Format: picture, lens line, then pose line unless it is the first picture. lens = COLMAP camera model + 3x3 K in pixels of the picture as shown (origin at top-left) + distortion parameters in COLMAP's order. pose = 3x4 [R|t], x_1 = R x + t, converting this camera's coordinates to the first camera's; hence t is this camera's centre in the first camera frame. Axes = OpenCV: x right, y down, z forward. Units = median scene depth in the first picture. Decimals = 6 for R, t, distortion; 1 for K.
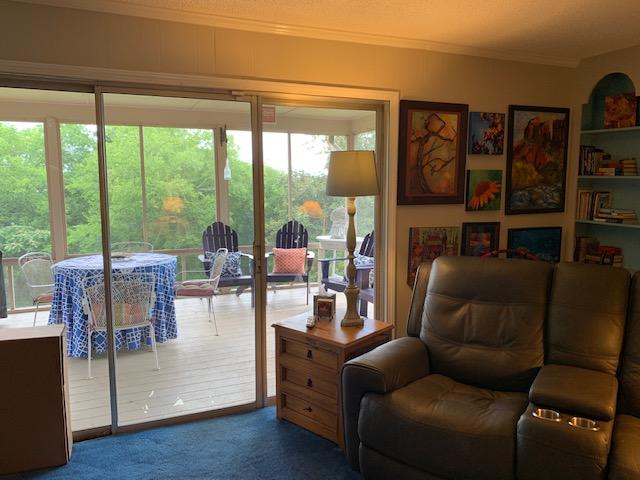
lens RADIAL K [[486.7, 0, 318.5], [0, 486.7, 238.6], [0, 0, 1]] dist [0.012014, -0.001471]
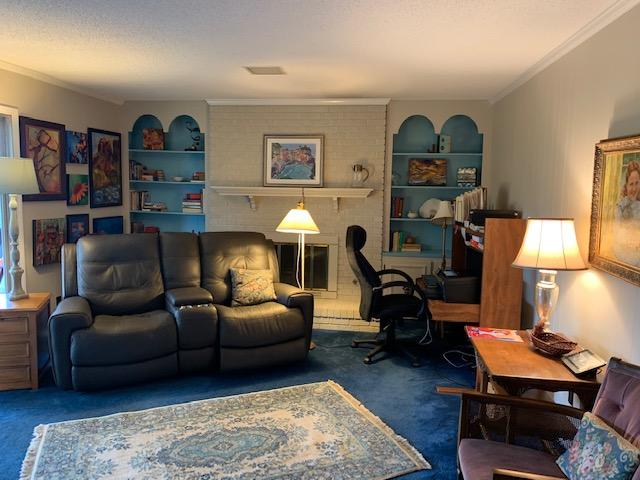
lens RADIAL K [[486.7, 0, 320.3], [0, 486.7, 239.0], [0, 0, 1]] dist [0.012014, -0.001471]
pose [[0.504099, -0.081831, 0.859760, -0.478658], [0.076700, 0.995809, 0.049809, 0.018625], [-0.860233, 0.040835, 0.508263, -0.237273]]
